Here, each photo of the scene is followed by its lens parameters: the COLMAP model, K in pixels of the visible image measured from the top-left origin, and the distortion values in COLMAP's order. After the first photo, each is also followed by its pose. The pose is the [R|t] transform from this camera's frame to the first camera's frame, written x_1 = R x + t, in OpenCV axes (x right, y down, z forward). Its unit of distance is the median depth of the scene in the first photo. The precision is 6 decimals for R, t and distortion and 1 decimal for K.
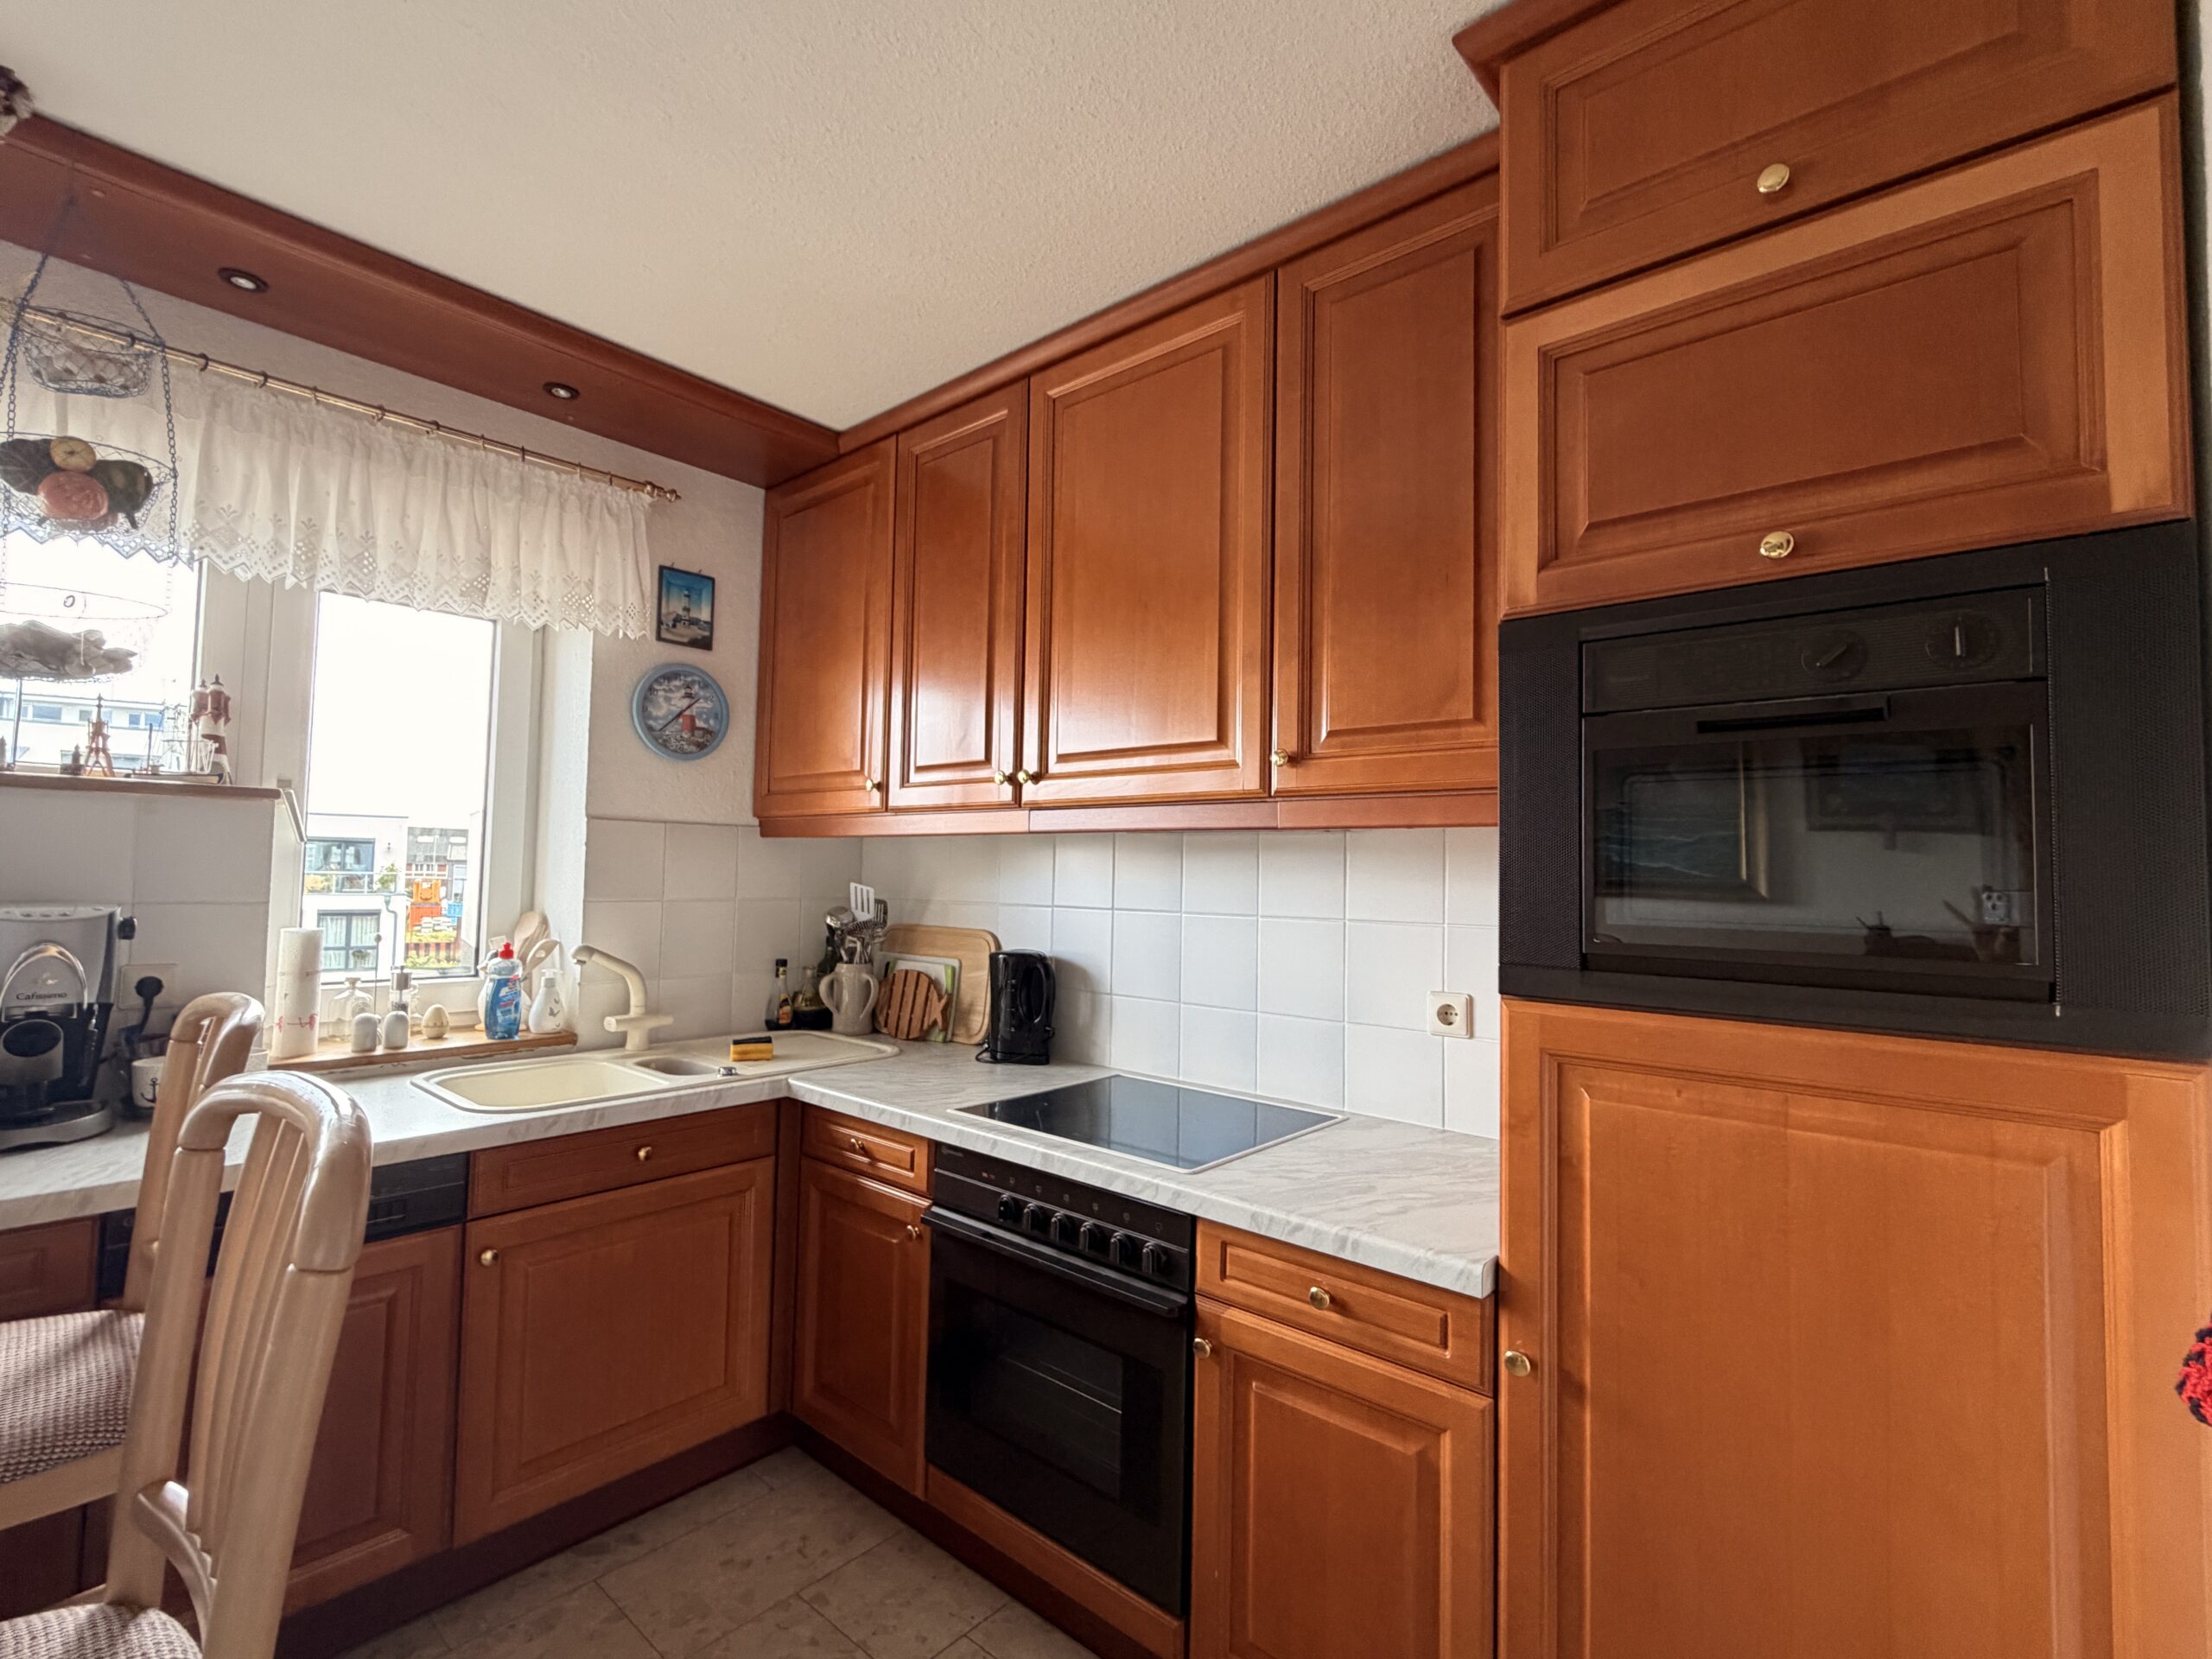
lens RADIAL K [[1018.0, 0, 1106.0], [0, 1018.0, 829.5], [0, 0, 1]] dist [0.000600, 0.000171]
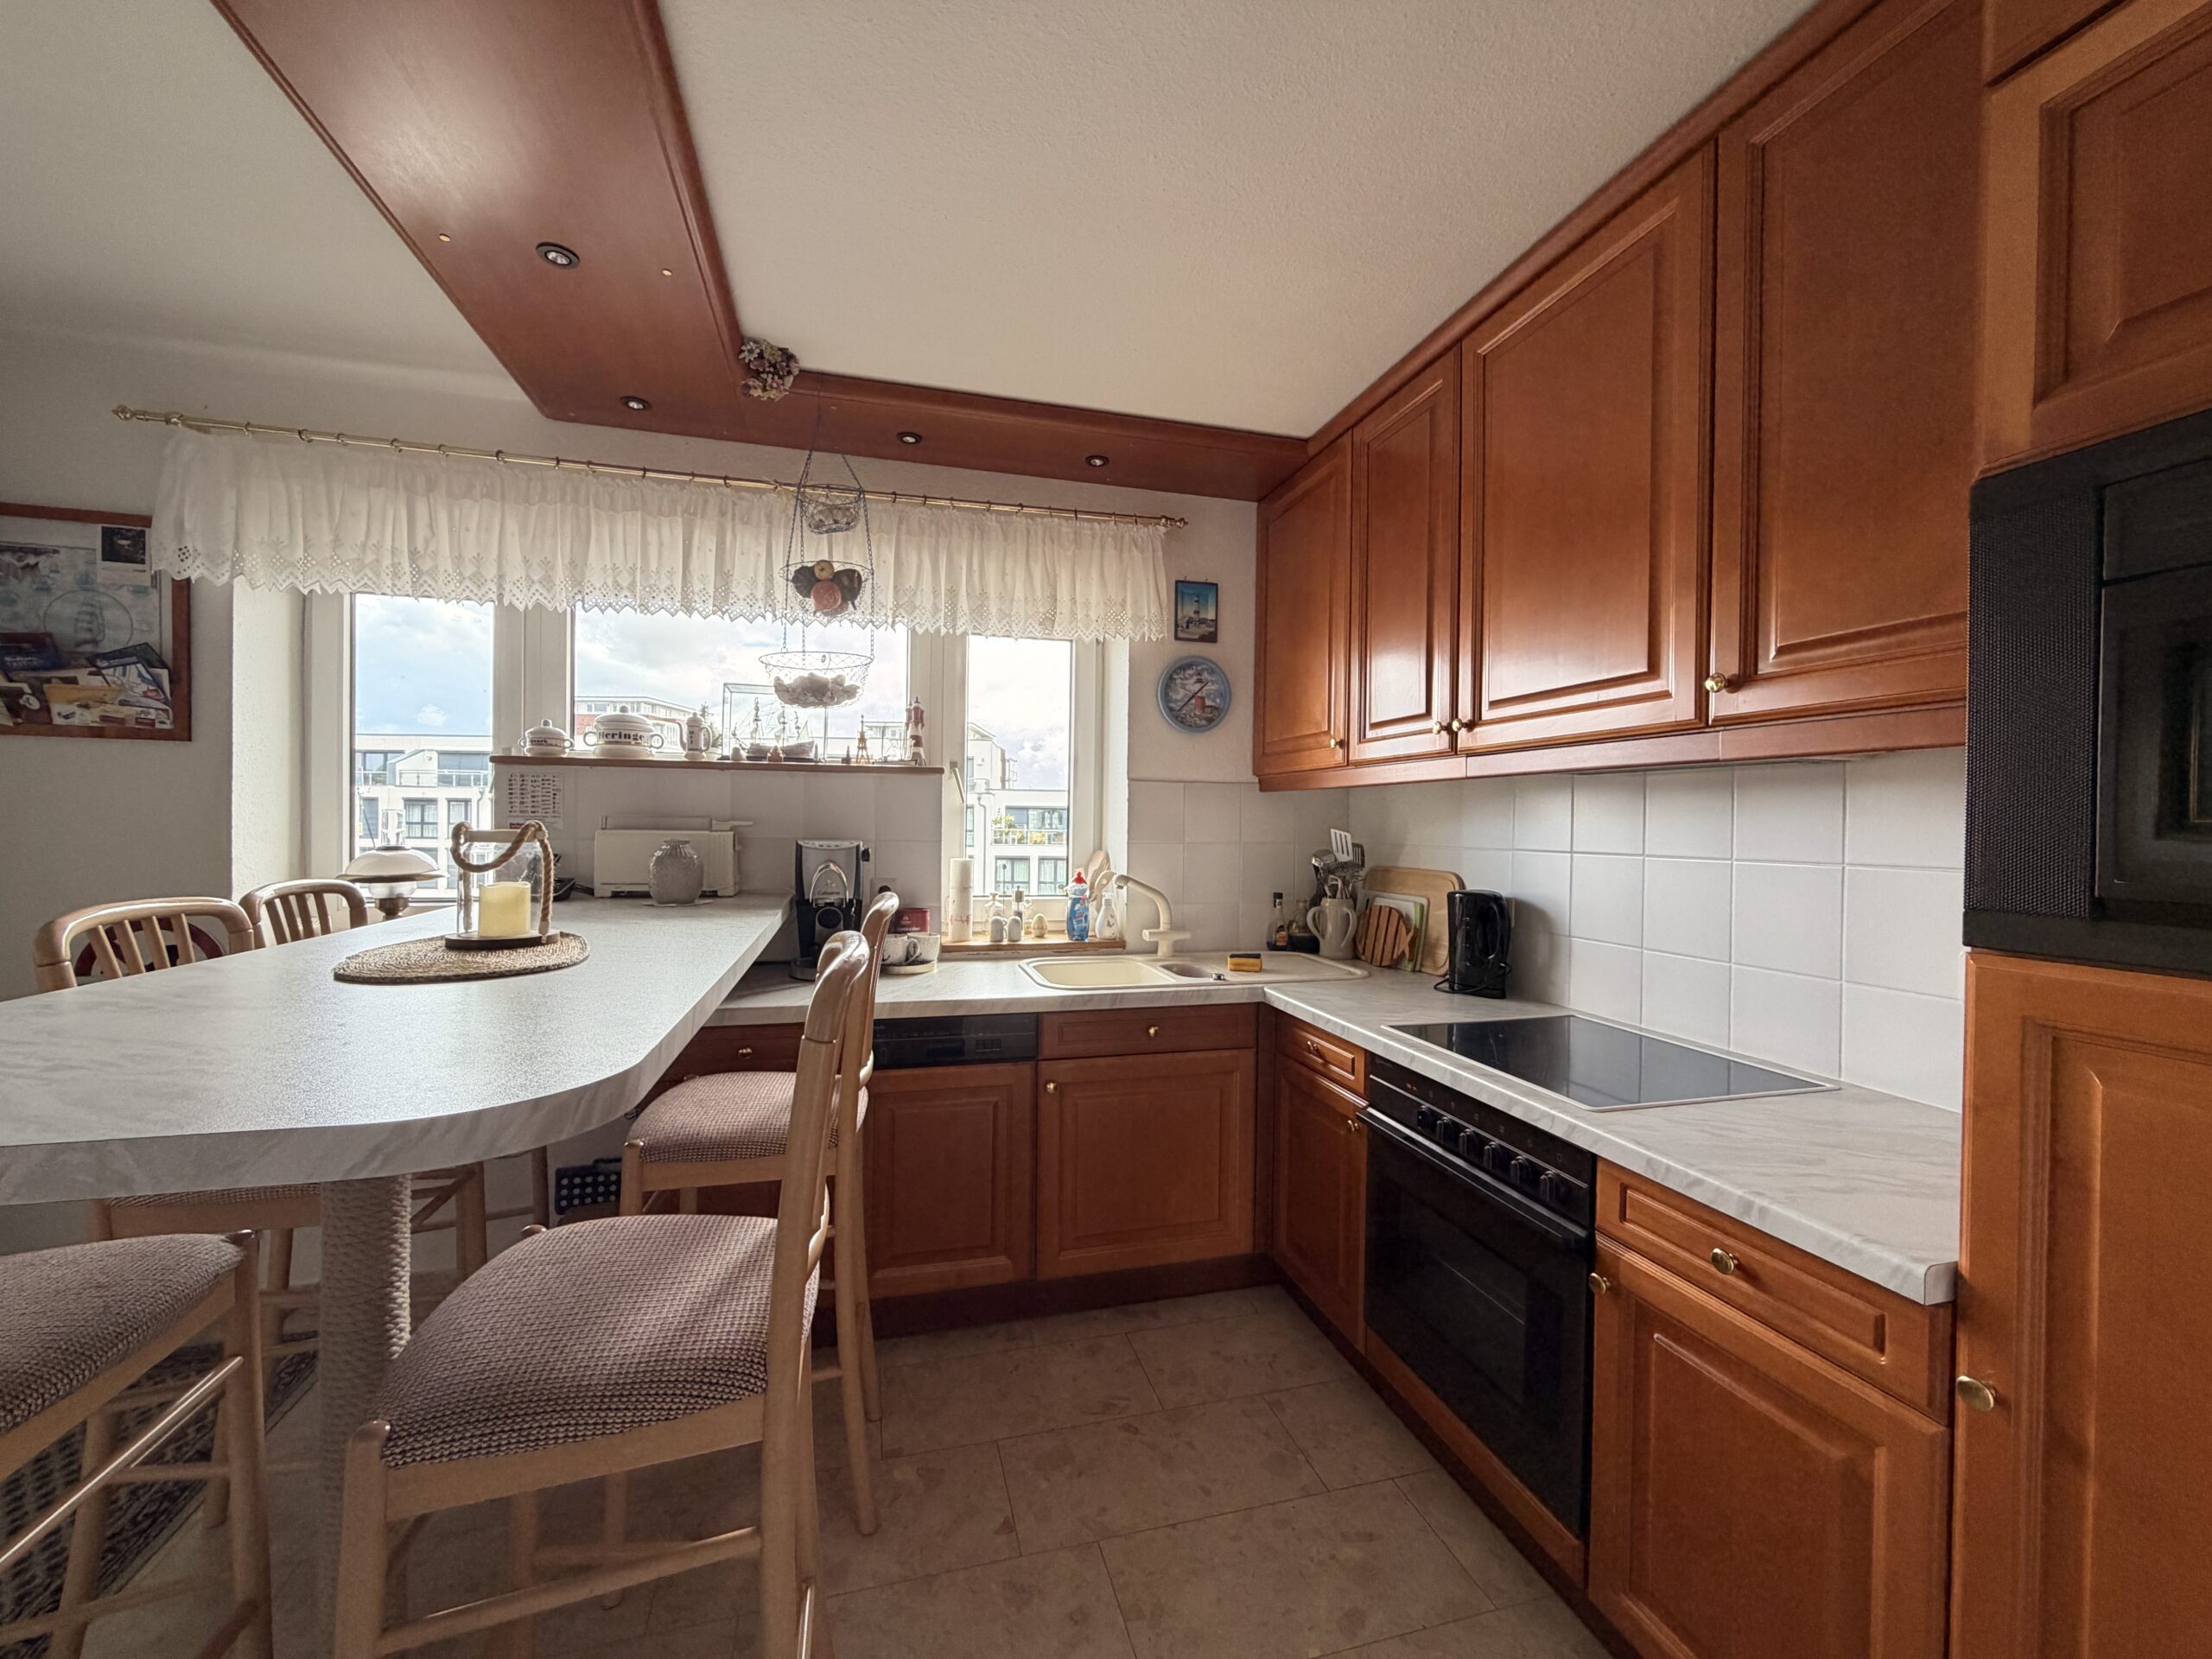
lens RADIAL K [[881.9, 0, 1101.8], [0, 881.9, 831.5], [0, 0, 1]] dist [-0.001035, 0.000072]
pose [[0.831175, -0.003522, -0.555999, 0.122936], [0.028276, 0.998954, 0.035943, 0.015467], [0.555291, -0.045596, 0.830405, 0.023281]]
